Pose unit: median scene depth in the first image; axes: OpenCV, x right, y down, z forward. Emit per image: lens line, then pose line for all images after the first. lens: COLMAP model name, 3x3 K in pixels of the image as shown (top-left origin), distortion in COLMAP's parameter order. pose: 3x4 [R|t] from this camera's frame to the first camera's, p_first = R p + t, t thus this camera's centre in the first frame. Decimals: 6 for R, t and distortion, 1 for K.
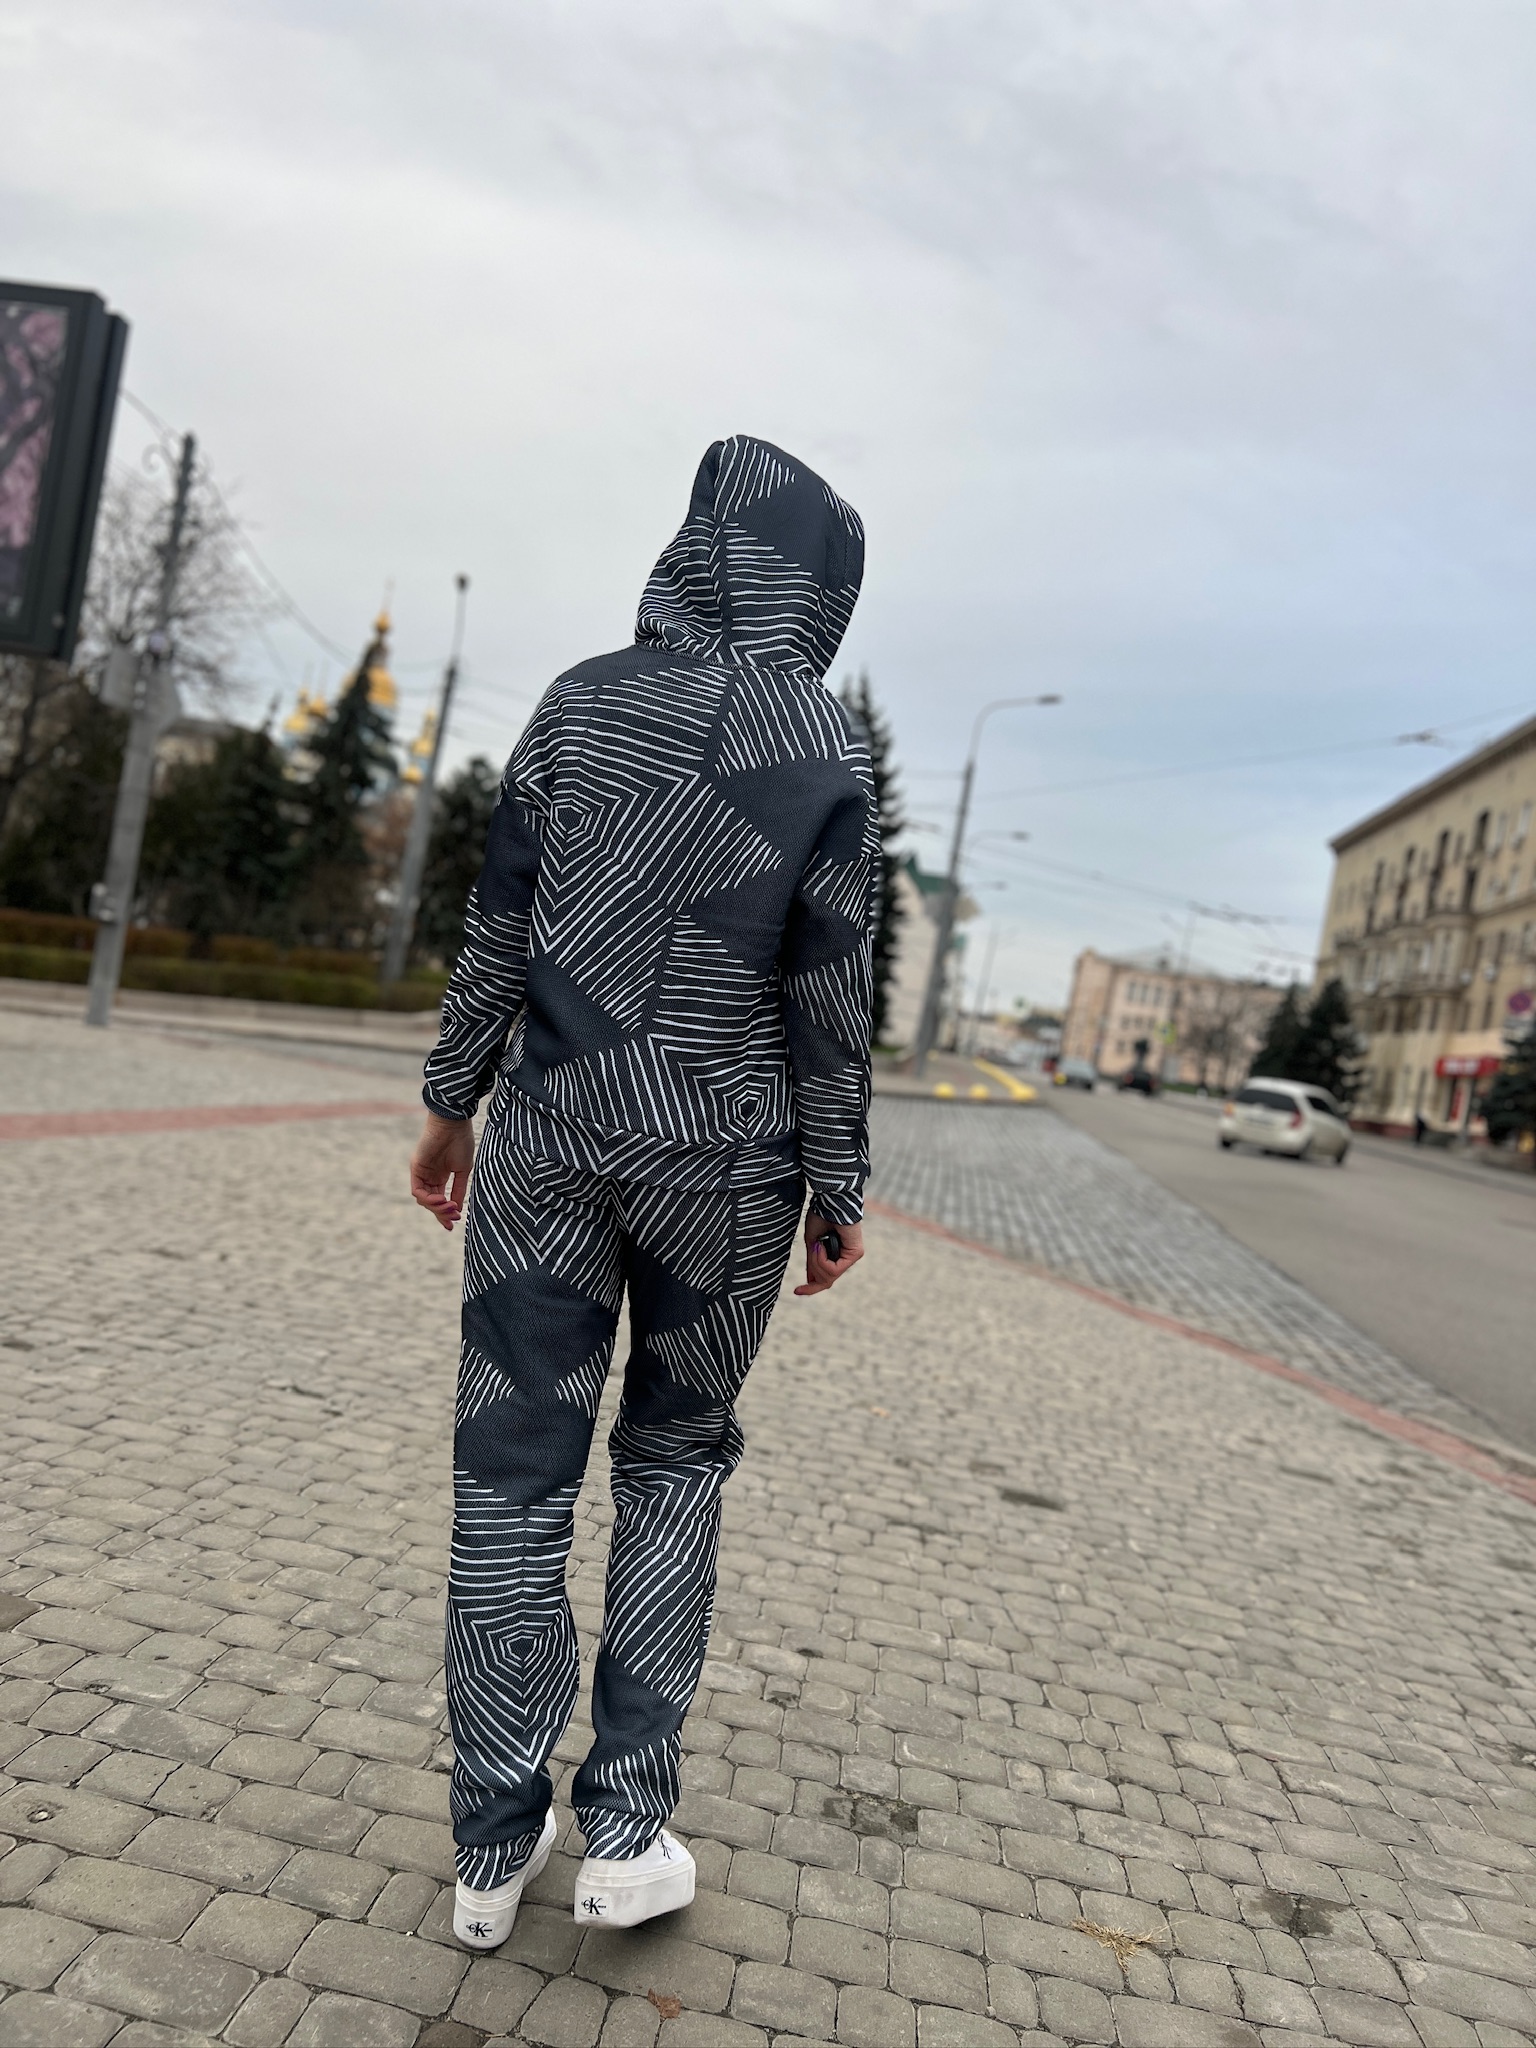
lens RADIAL K [[1524.3, 0, 754.6], [0, 1524.3, 1068.6], [0, 0, 1]] dist [0.043459, -0.051195]
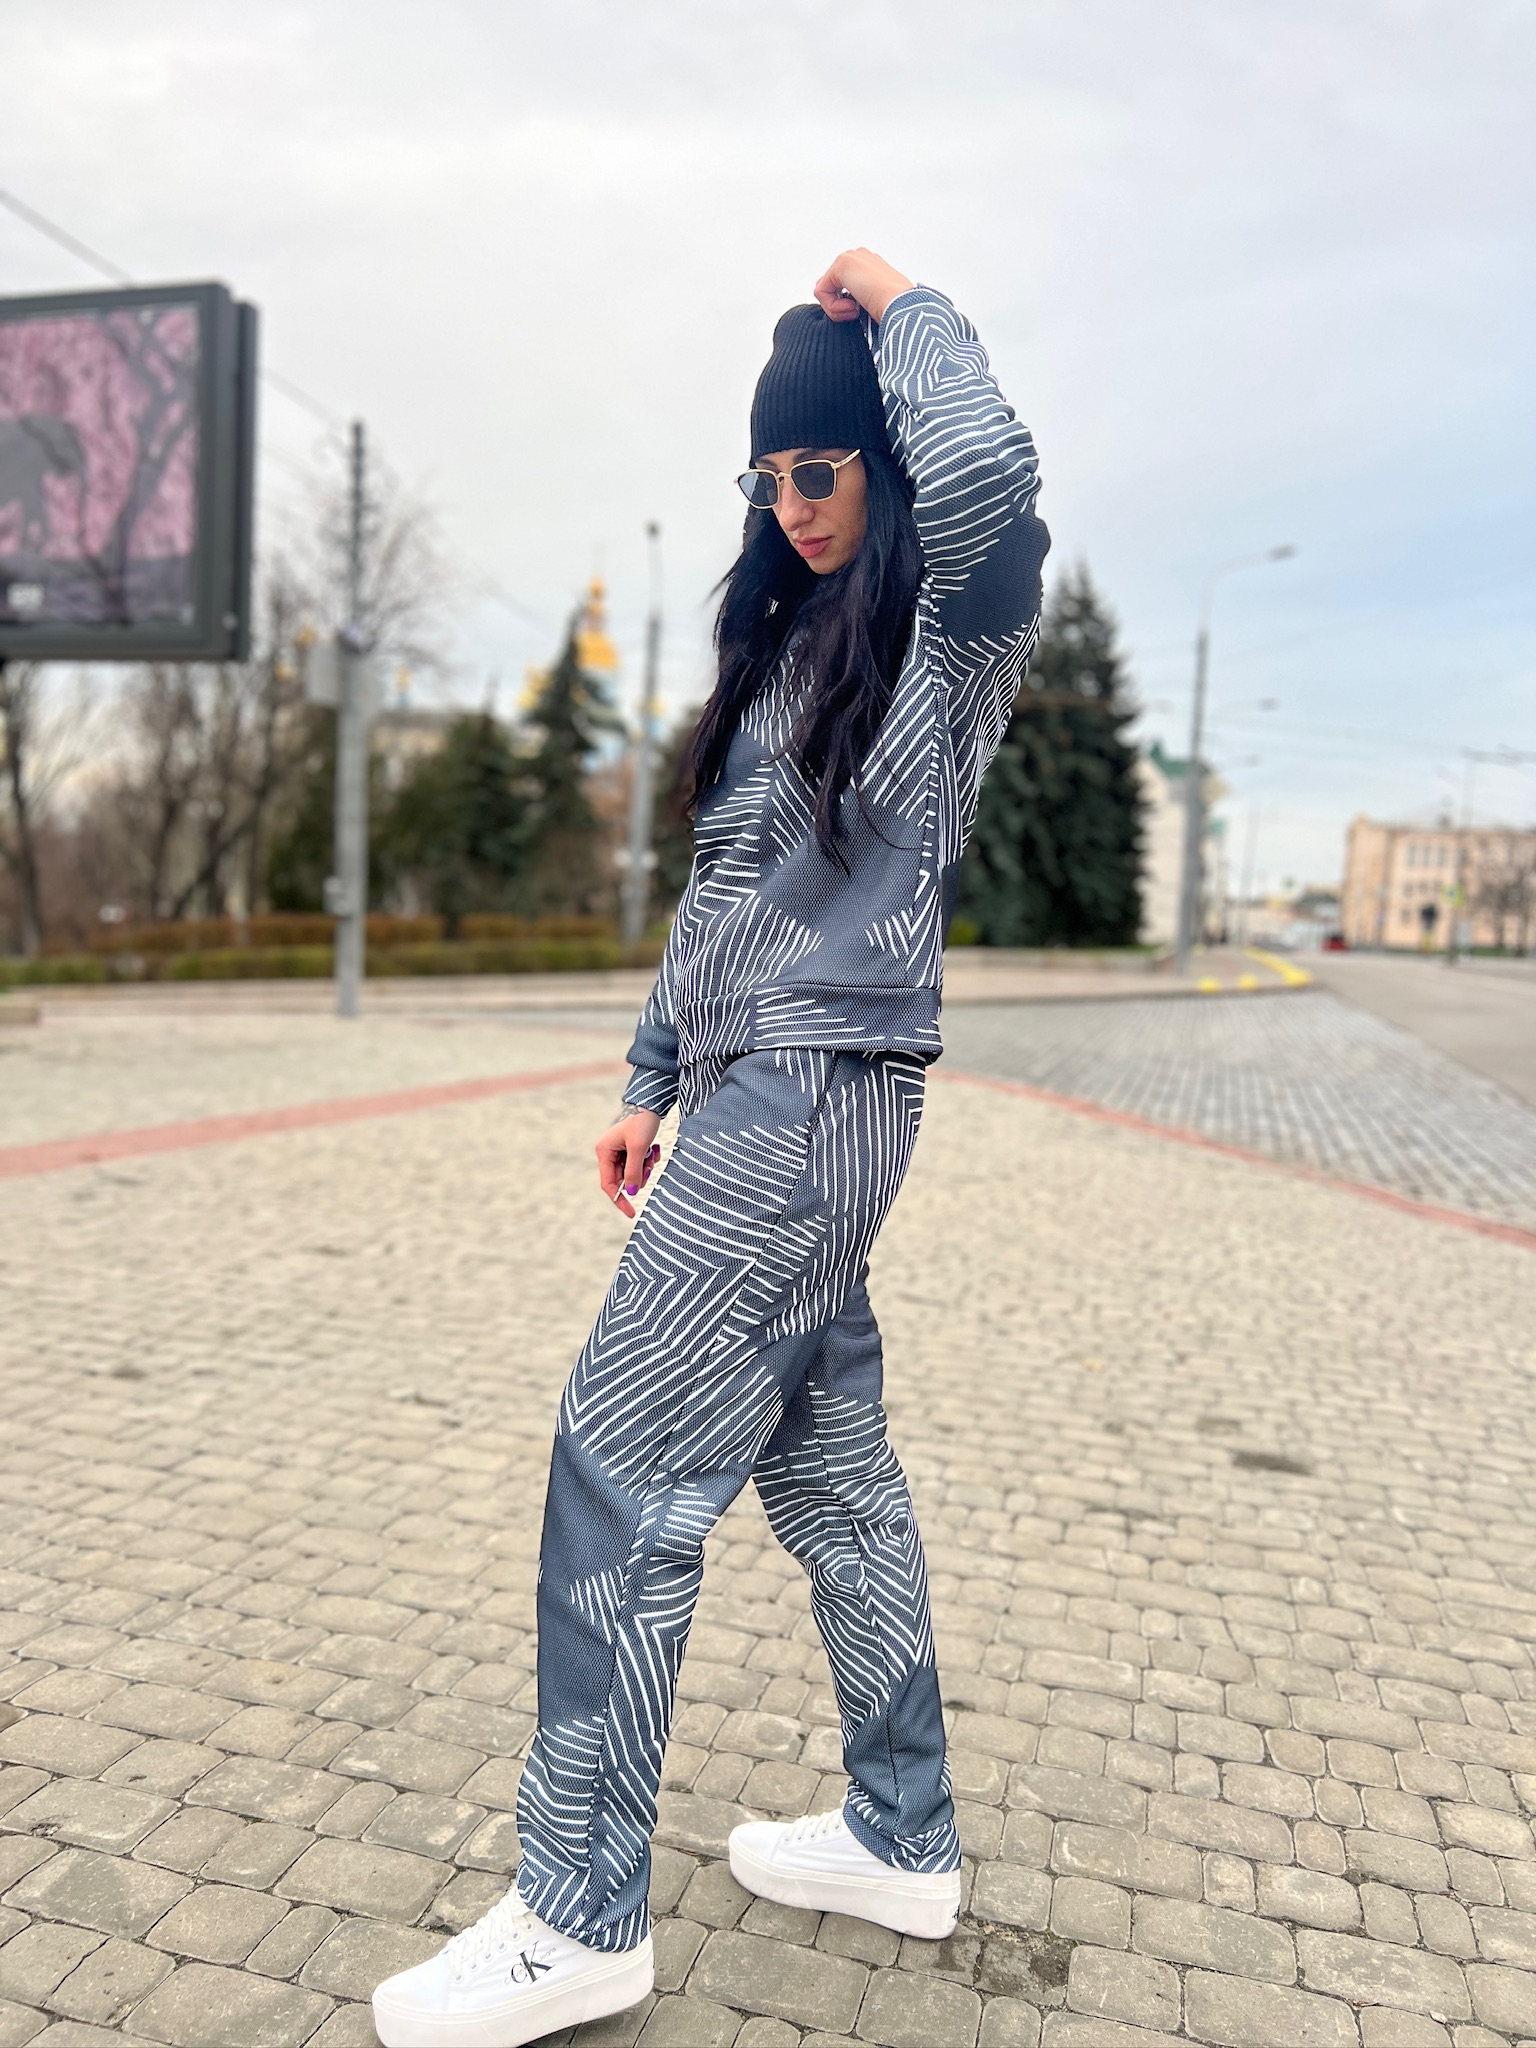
lens RADIAL K [[1517.7, 0, 774.2], [0, 1517.7, 1071.1], [0, 0, 1]] dist [0.043664, -0.051223]
pose [[0.980849, -0.105551, -0.163686, 0.076153], [0.113312, 0.992802, 0.038796, 0.004770], [0.158413, -0.056601, 0.985749, 0.148727]]
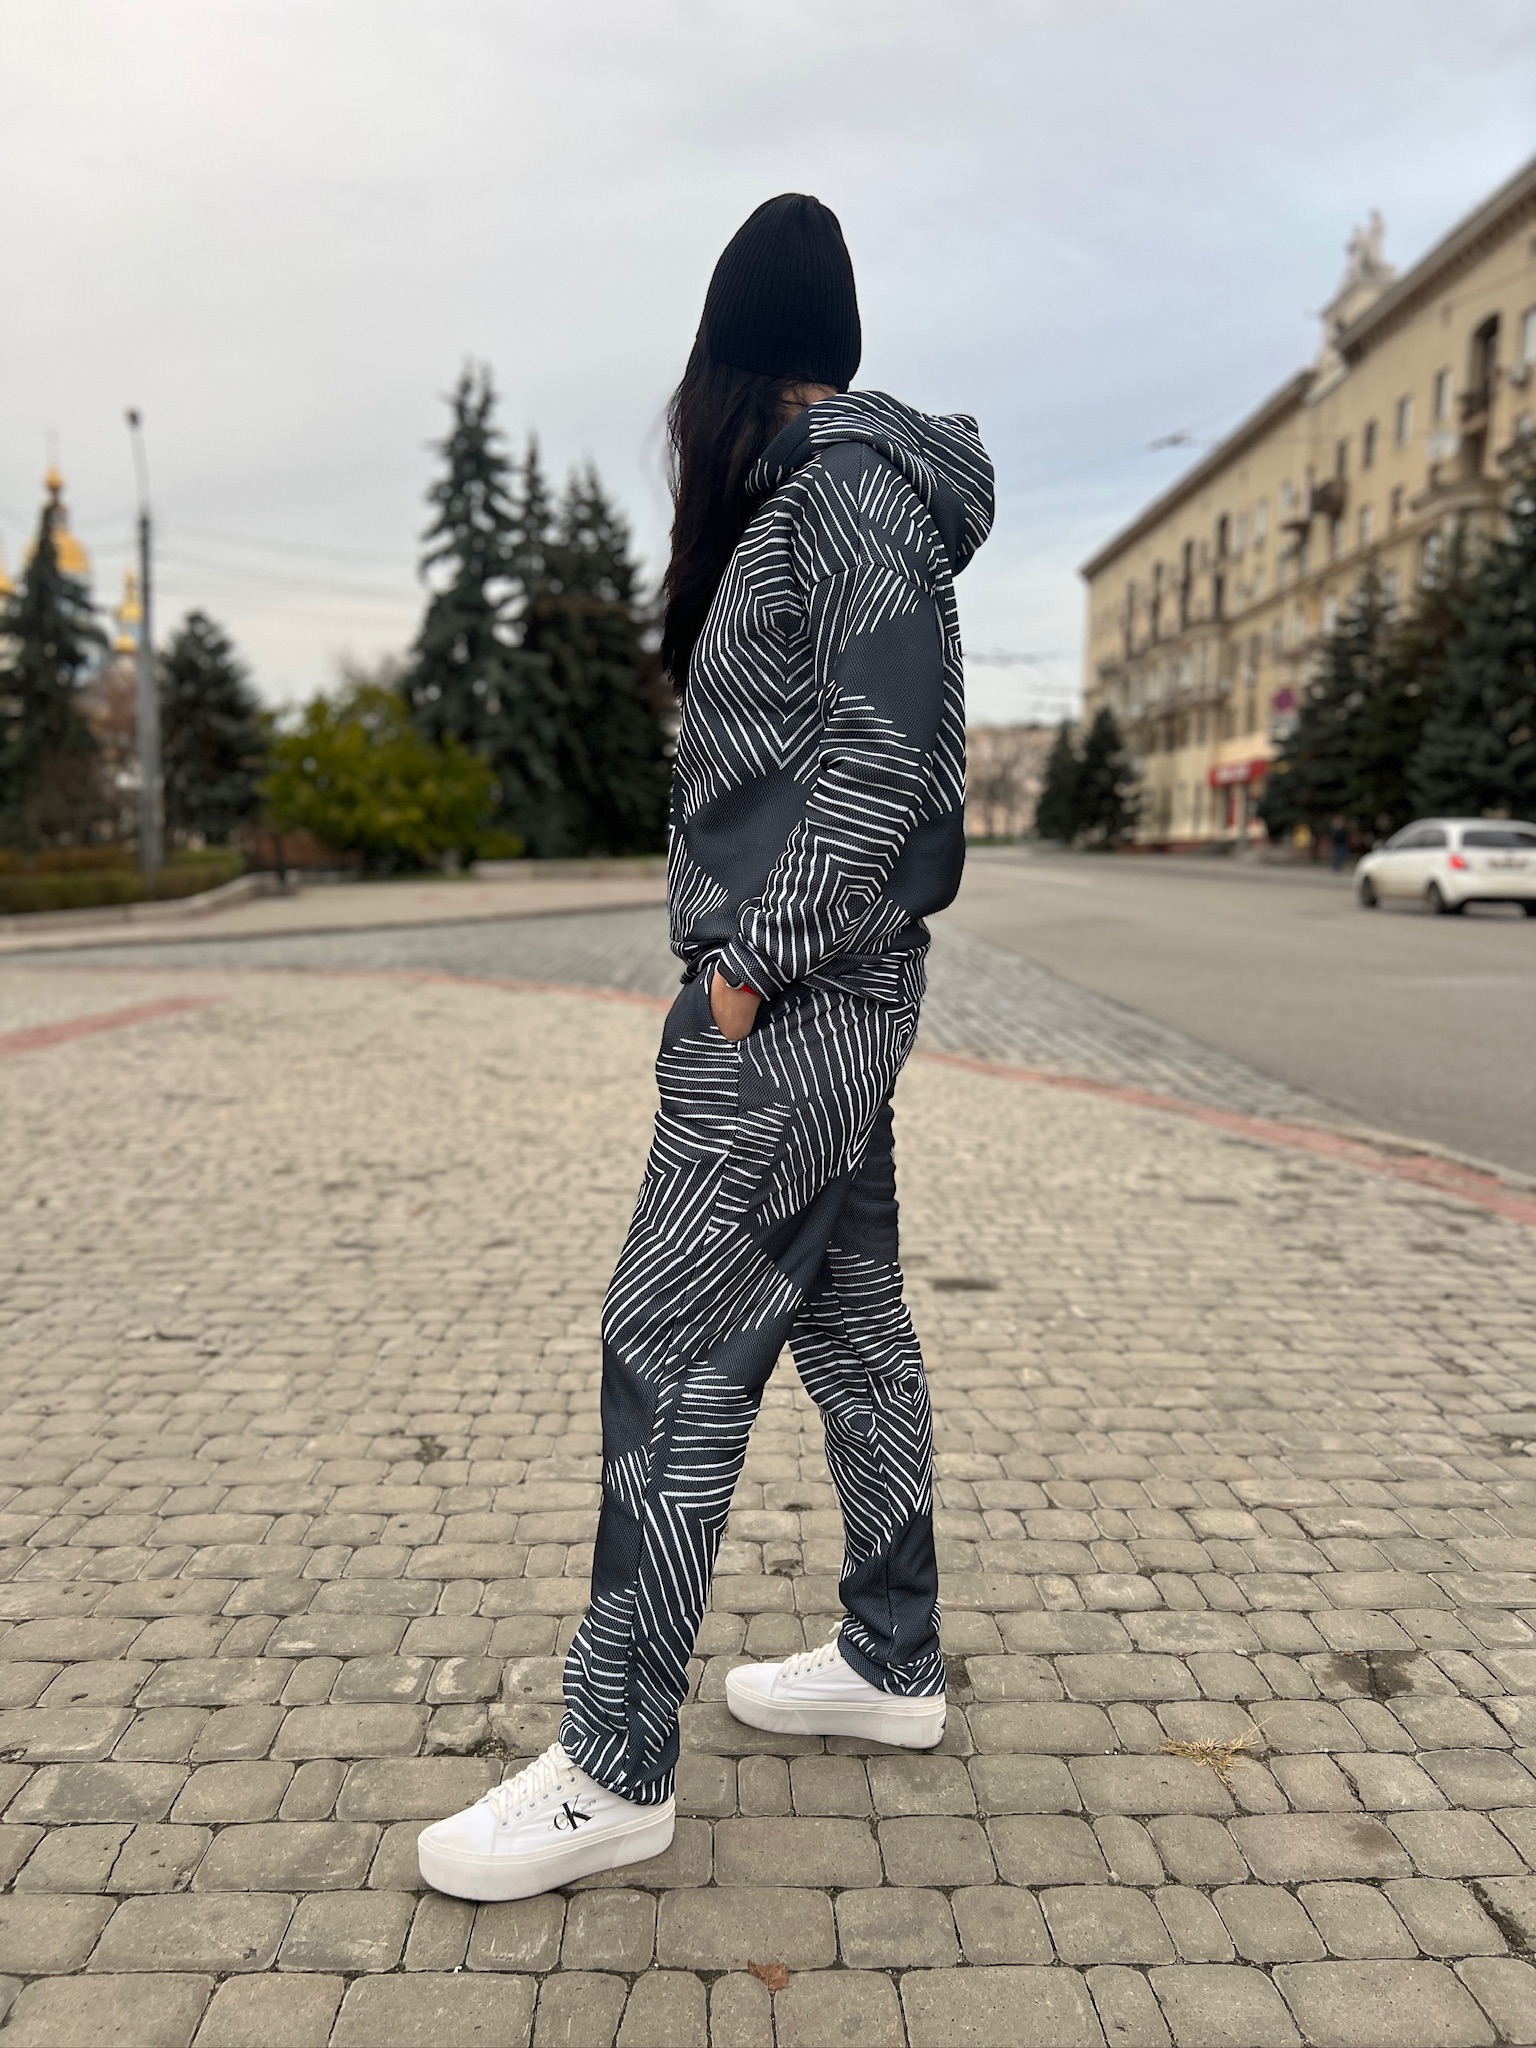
lens RADIAL K [[1524.3, 0, 754.6], [0, 1524.3, 1068.6], [0, 0, 1]] dist [0.043459, -0.051195]
pose [[0.976477, -0.186011, 0.109056, -0.028937], [0.171055, 0.976186, 0.133419, -0.003092], [-0.131276, -0.111626, 0.985041, 0.088945]]
